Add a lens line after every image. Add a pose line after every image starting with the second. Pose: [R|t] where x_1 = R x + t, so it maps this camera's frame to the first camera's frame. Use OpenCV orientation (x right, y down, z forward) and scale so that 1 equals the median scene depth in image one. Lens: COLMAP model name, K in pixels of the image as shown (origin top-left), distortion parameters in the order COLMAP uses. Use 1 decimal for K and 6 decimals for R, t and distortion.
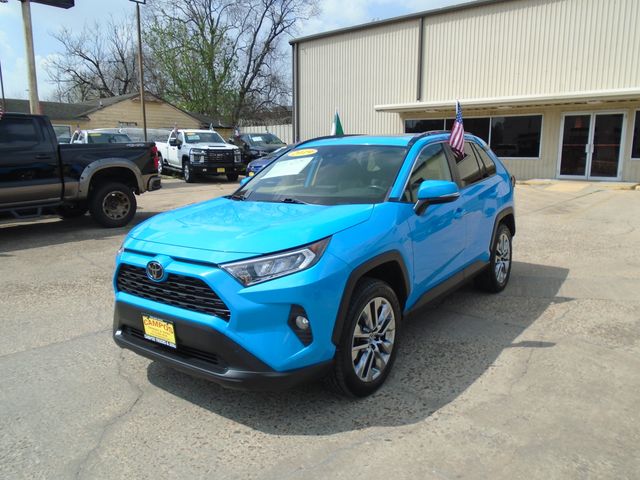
lens RADIAL K [[493.1, 0, 320.0], [0, 493.1, 240.0], [0, 0, 1]] dist [-0.011004, -0.004841]
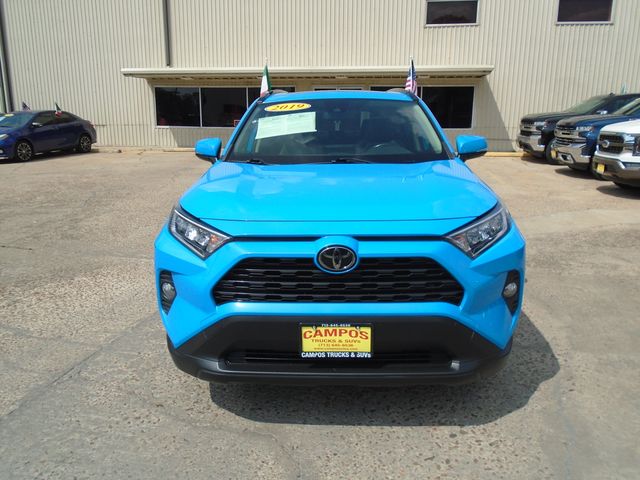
lens RADIAL K [[493.1, 0, 320.0], [0, 493.1, 240.0], [0, 0, 1]] dist [-0.011004, -0.004841]
pose [[0.827808, -0.123186, 0.547320, -0.651297], [0.095417, 0.992296, 0.079023, -0.019678], [-0.552838, -0.013192, 0.833184, 0.373340]]
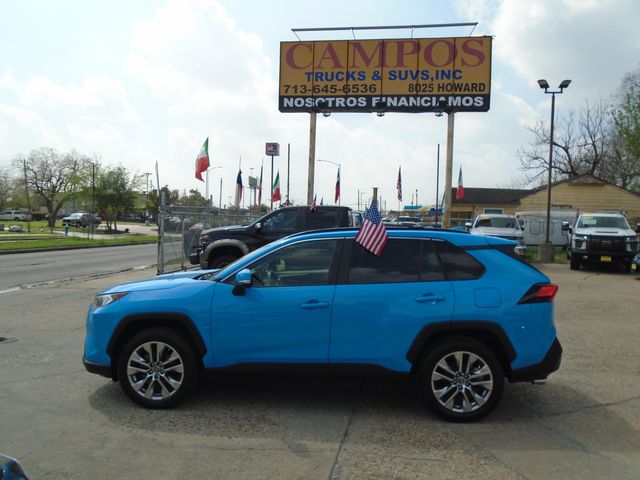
lens RADIAL K [[493.1, 0, 320.0], [0, 493.1, 240.0], [0, 0, 1]] dist [-0.011004, -0.004841]
pose [[0.541677, 0.050133, -0.839091, 1.509996], [-0.181677, 0.981609, -0.058635, -0.170406], [0.820719, 0.184205, 0.540822, 0.529521]]
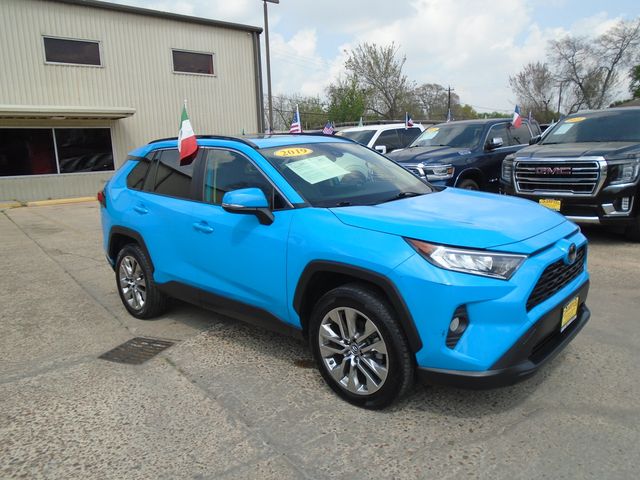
lens RADIAL K [[493.1, 0, 320.0], [0, 493.1, 240.0], [0, 0, 1]] dist [-0.011004, -0.004841]
pose [[0.108691, -0.173665, 0.978788, -1.206830], [0.223509, 0.963680, 0.146164, -0.197601], [-0.968623, 0.202881, 0.143559, 1.189666]]
